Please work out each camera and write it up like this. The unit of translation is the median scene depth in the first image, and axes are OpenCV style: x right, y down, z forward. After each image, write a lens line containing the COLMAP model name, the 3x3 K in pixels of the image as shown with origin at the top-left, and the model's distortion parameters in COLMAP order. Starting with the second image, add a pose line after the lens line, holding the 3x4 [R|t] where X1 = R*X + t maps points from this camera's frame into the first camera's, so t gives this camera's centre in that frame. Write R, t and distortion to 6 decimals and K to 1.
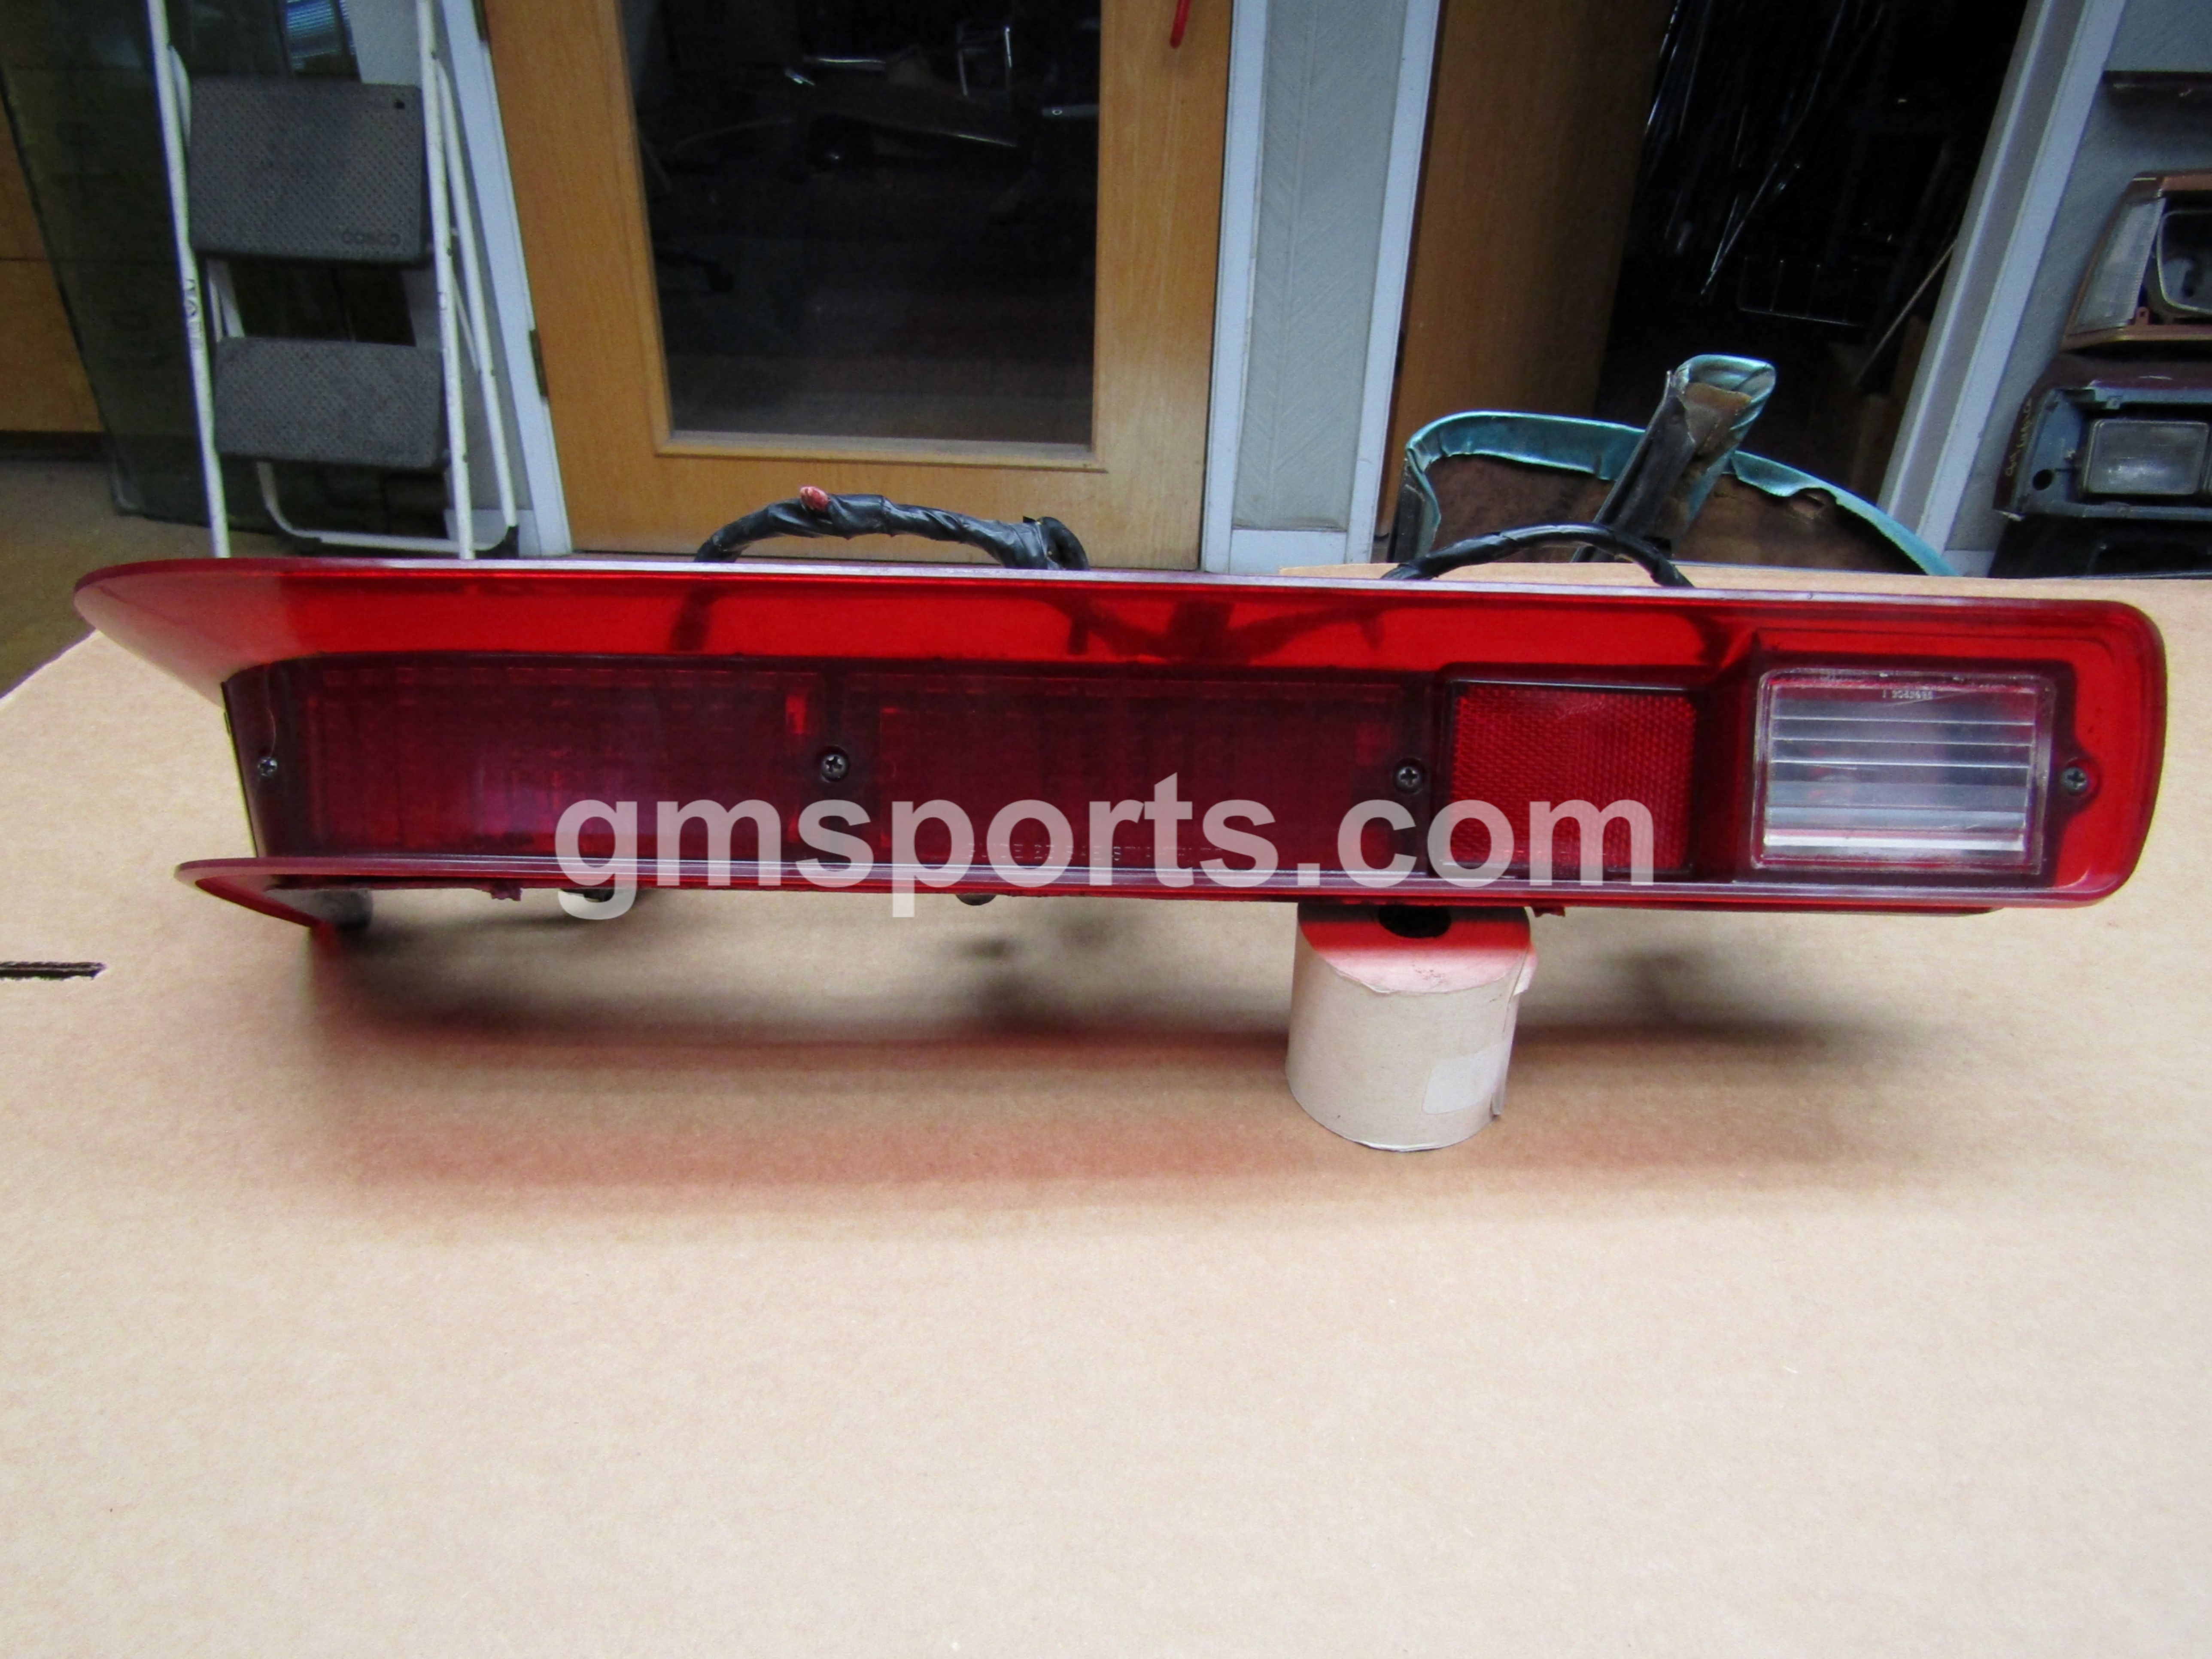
lens RADIAL K [[1556.0, 0, 1121.1], [0, 1556.0, 840.4], [0, 0, 1]] dist [-0.010551, 0.003736]
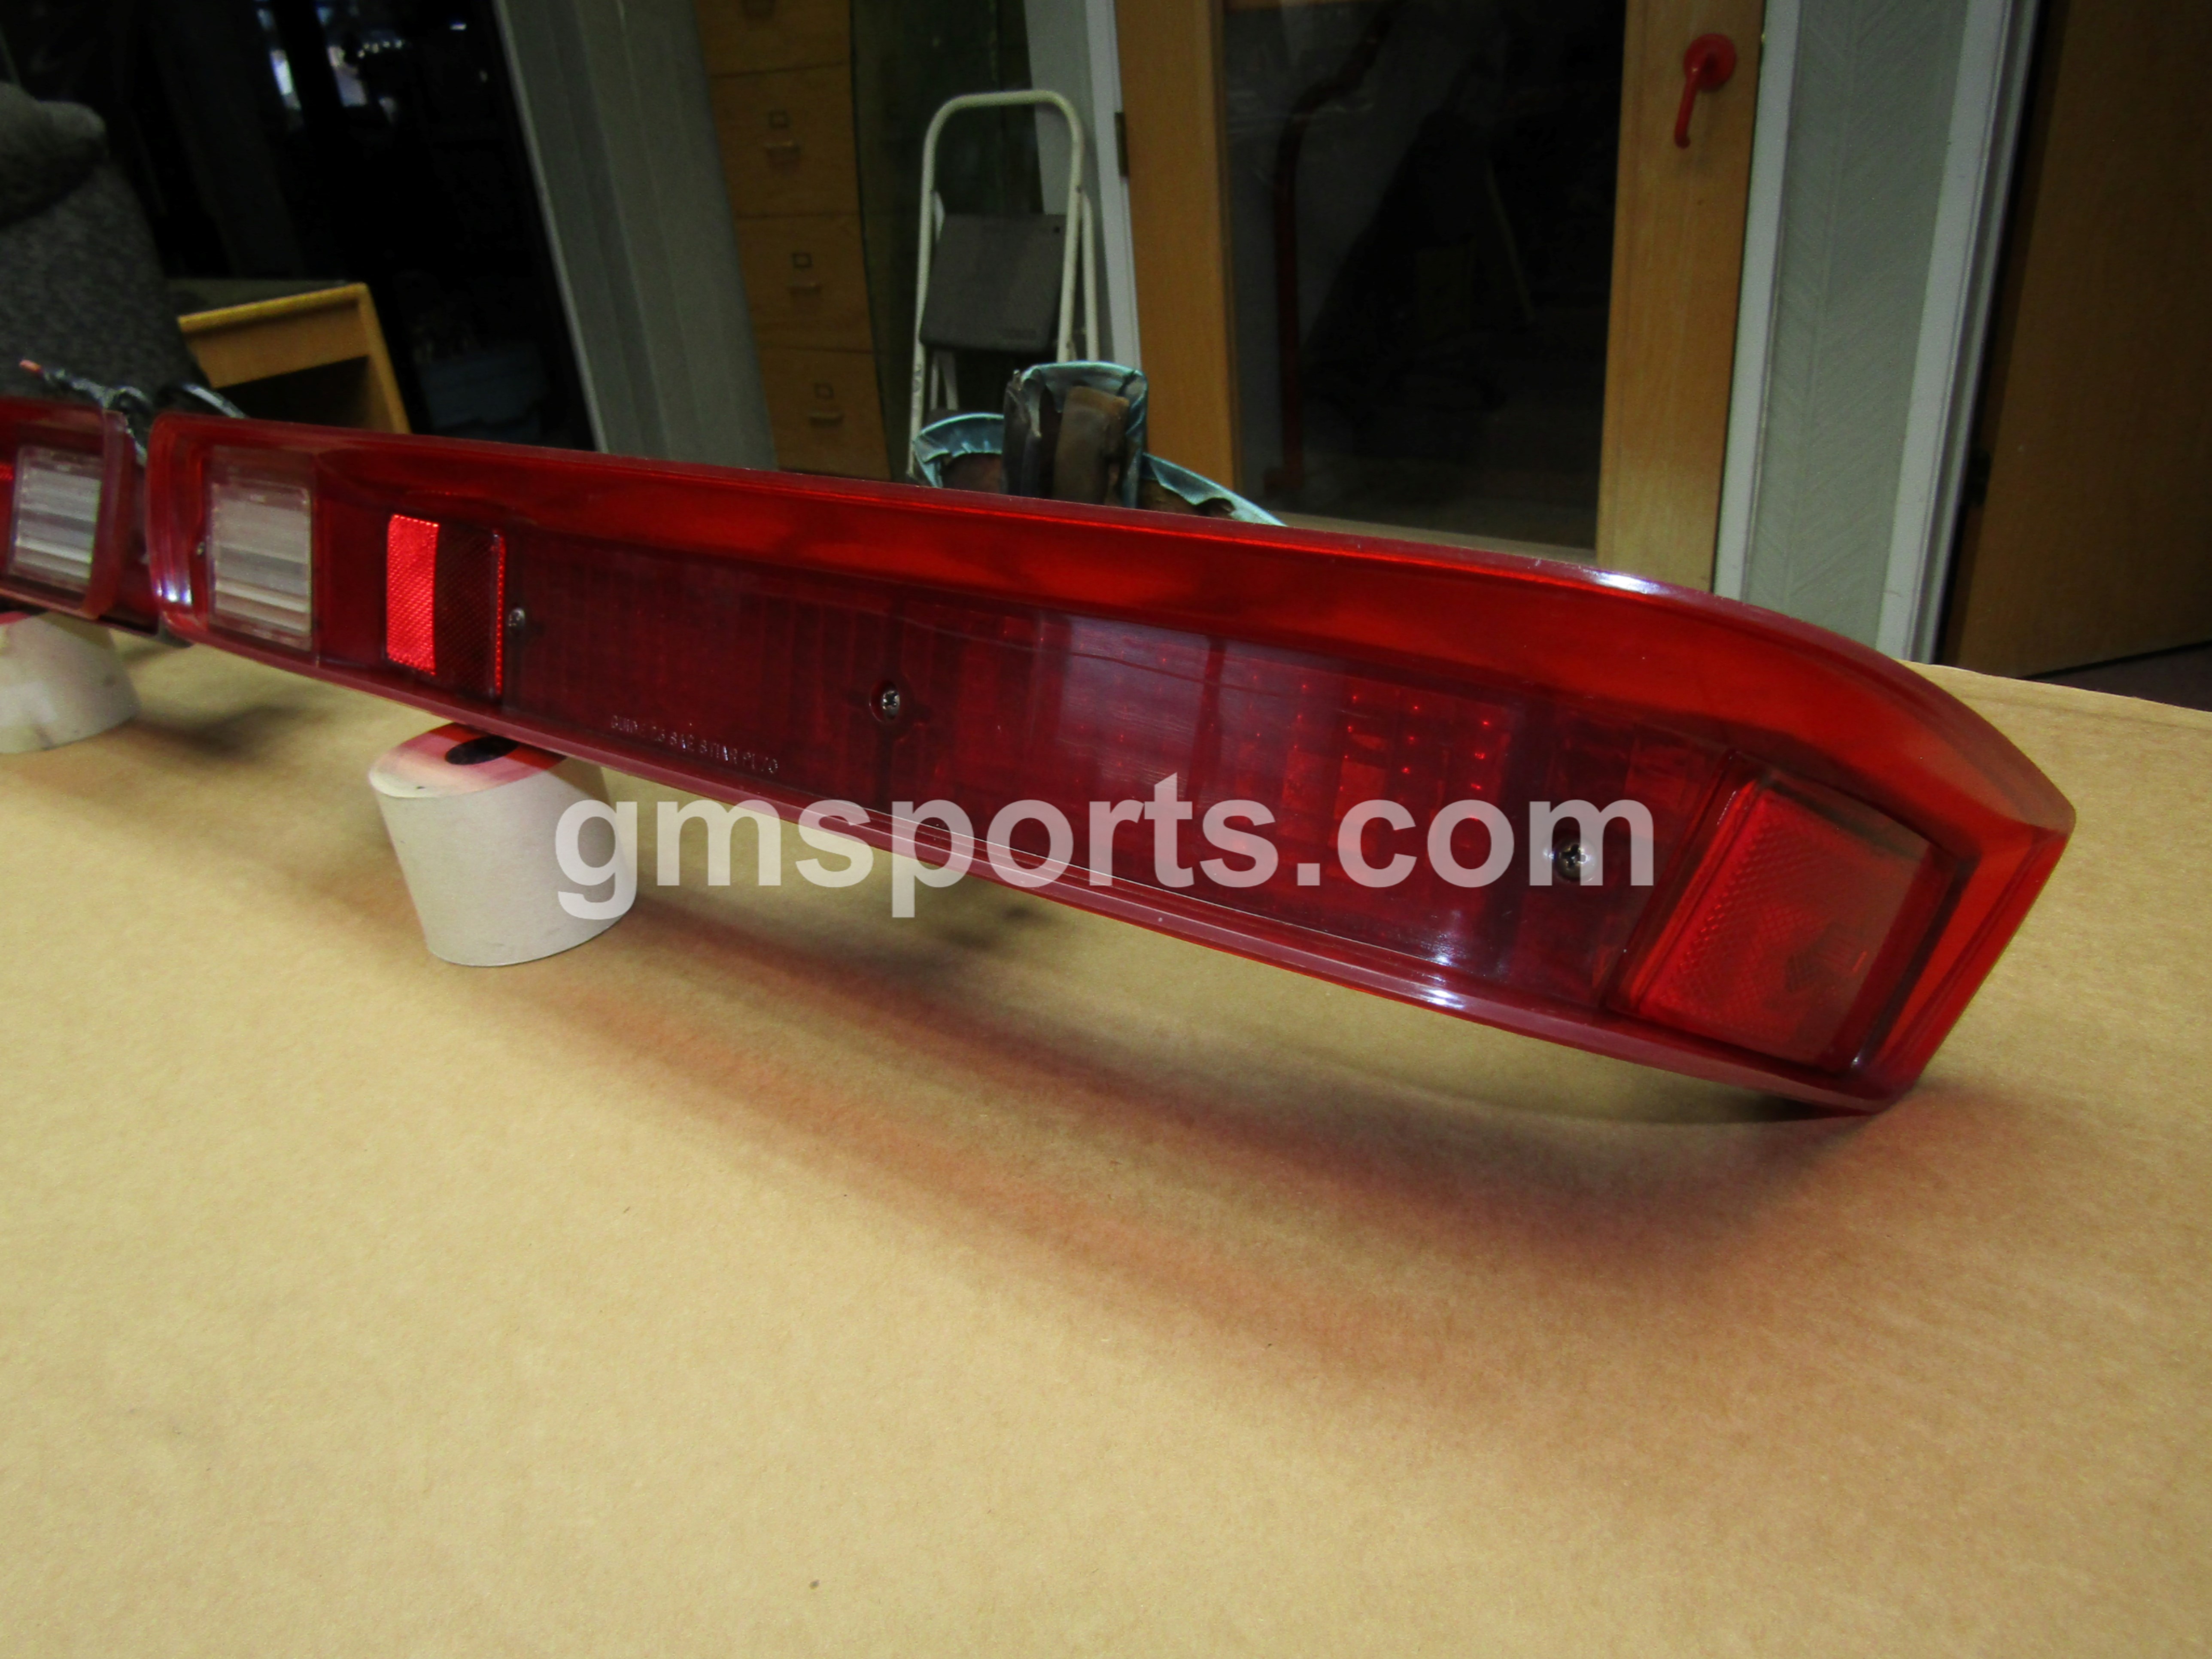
lens RADIAL K [[1575.9, 0, 1143.0], [0, 1575.9, 847.1], [0, 0, 1]] dist [0.000024, -0.008958]
pose [[0.804044, 0.188691, -0.563834, 0.395817], [-0.236171, 0.971642, -0.011620, 0.006507], [0.545652, 0.142504, 0.825807, 0.061478]]
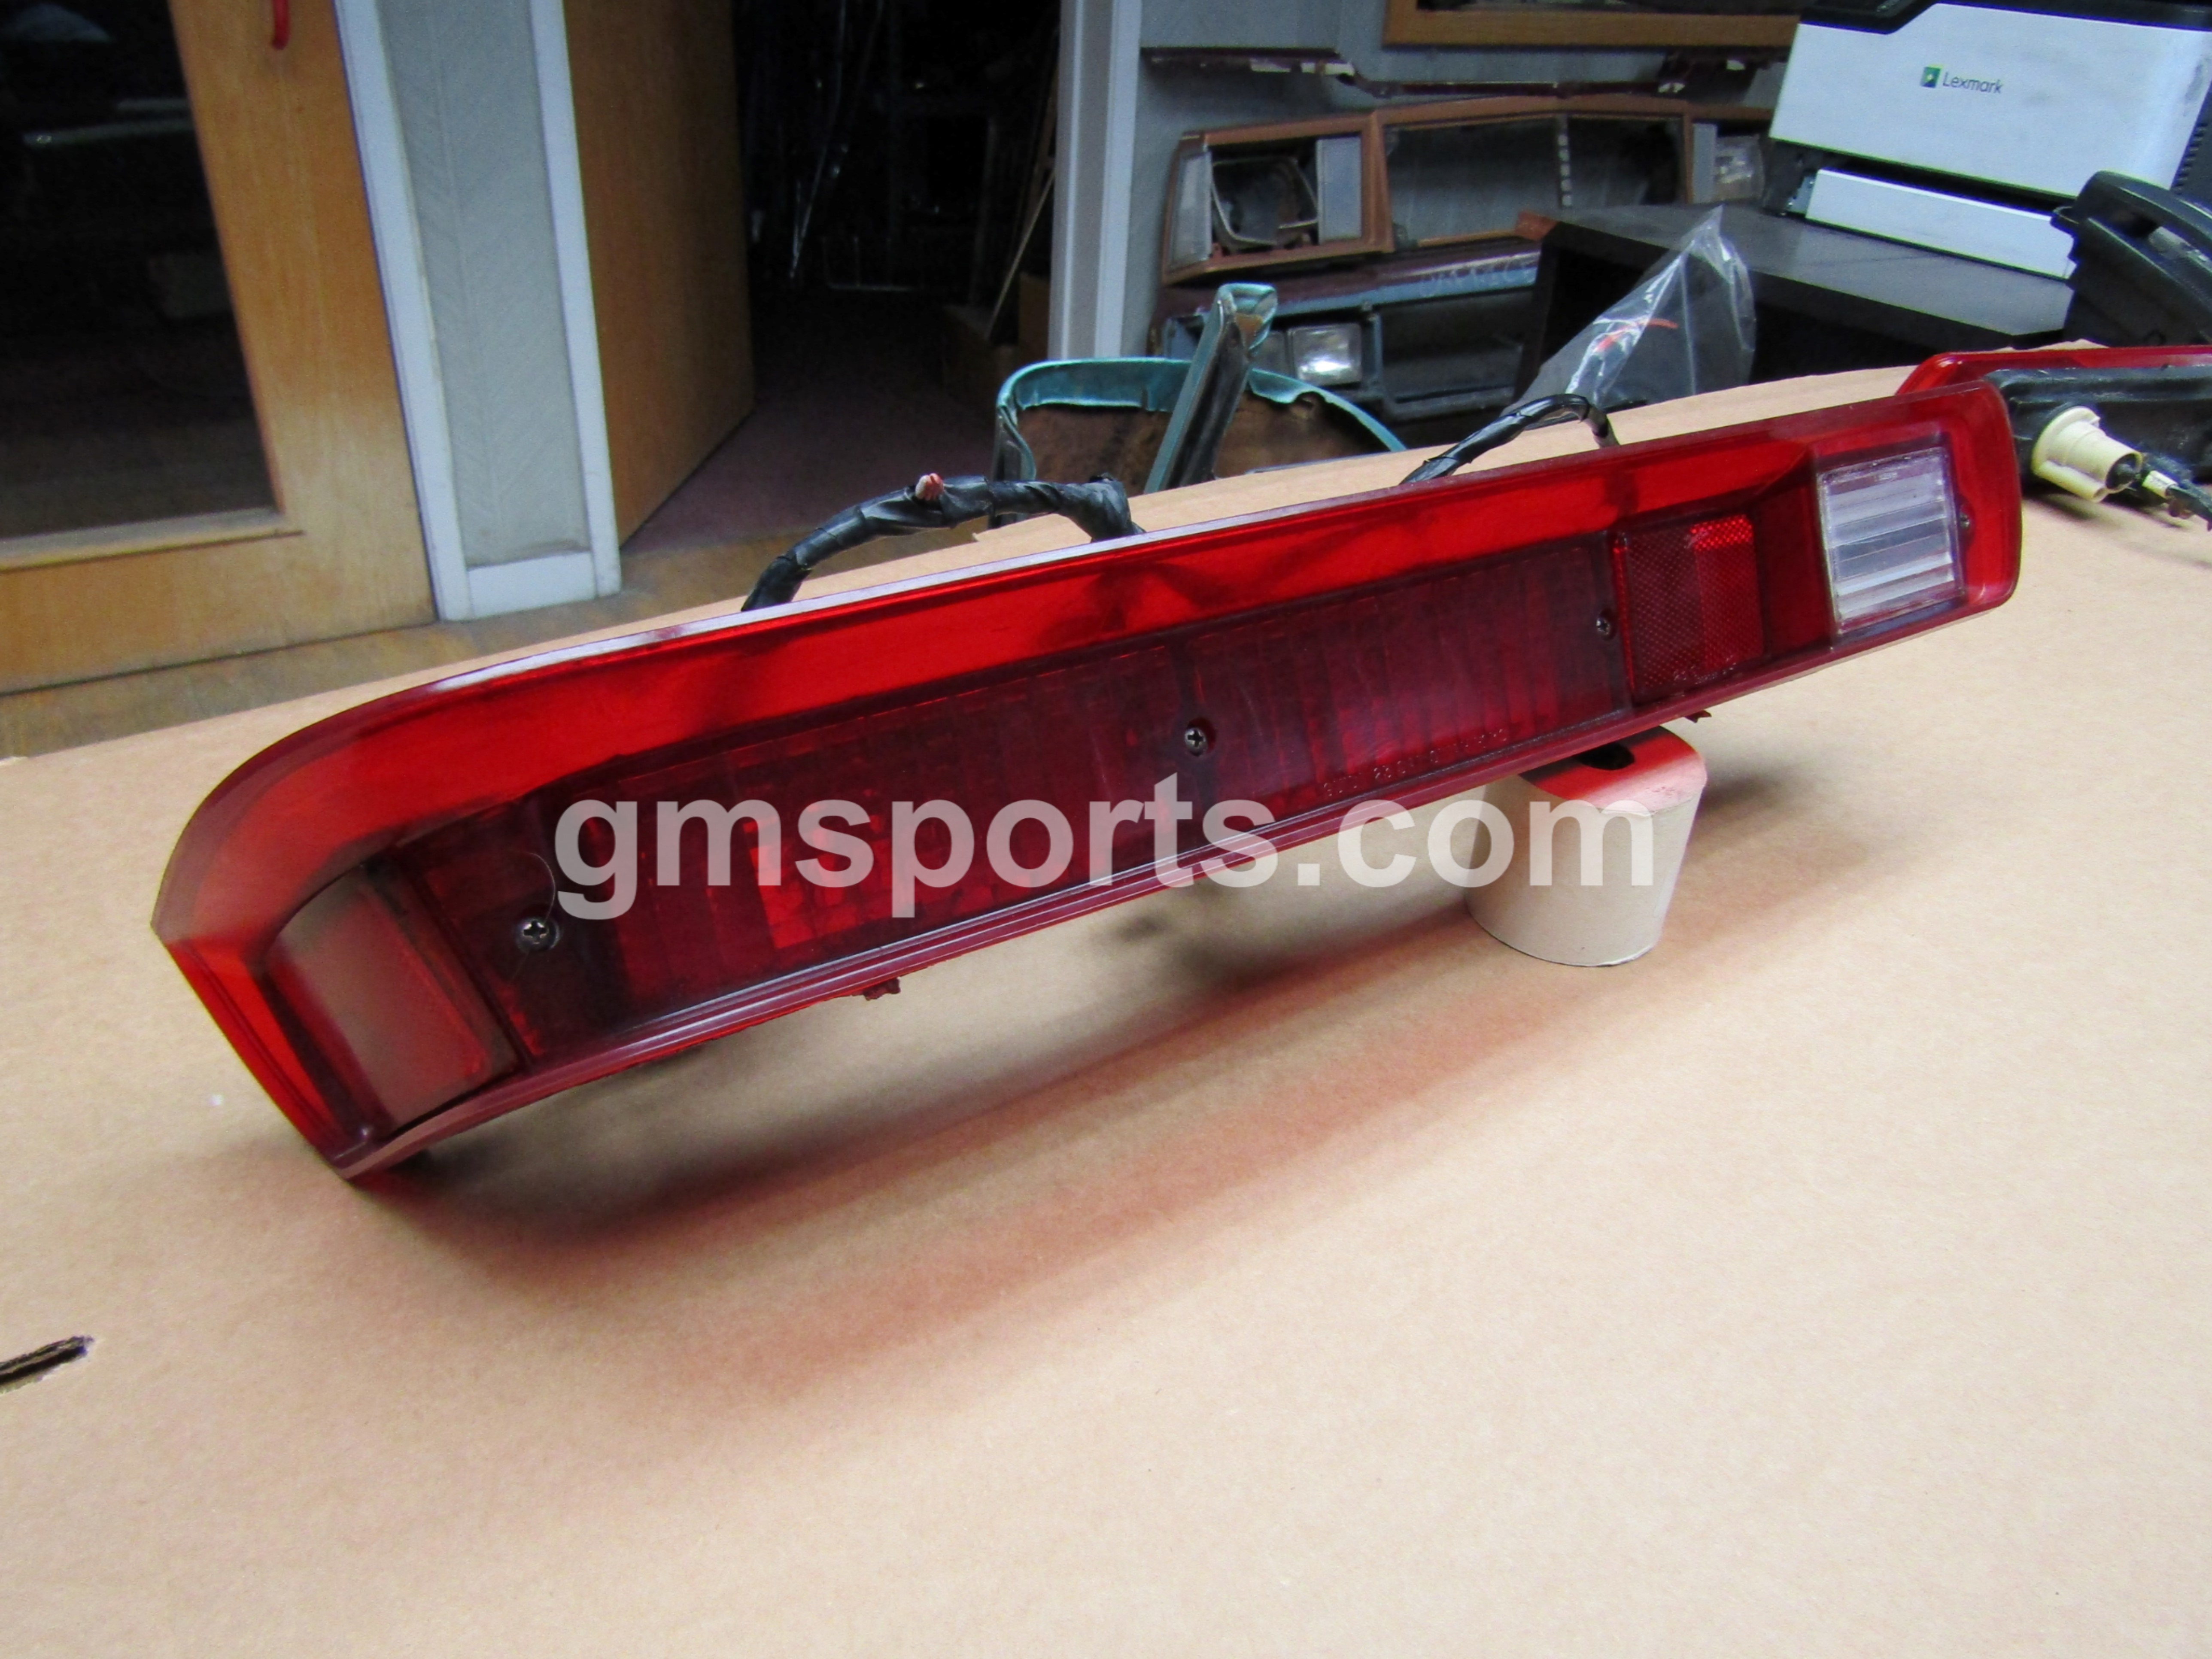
lens RADIAL K [[1555.5, 0, 1102.6], [0, 1555.5, 820.8], [0, 0, 1]] dist [-0.011519, 0.004078]
pose [[0.828422, -0.267454, 0.492123, -0.126428], [0.273663, 0.959890, 0.060997, -0.013267], [-0.488698, 0.084145, 0.868386, 0.040260]]
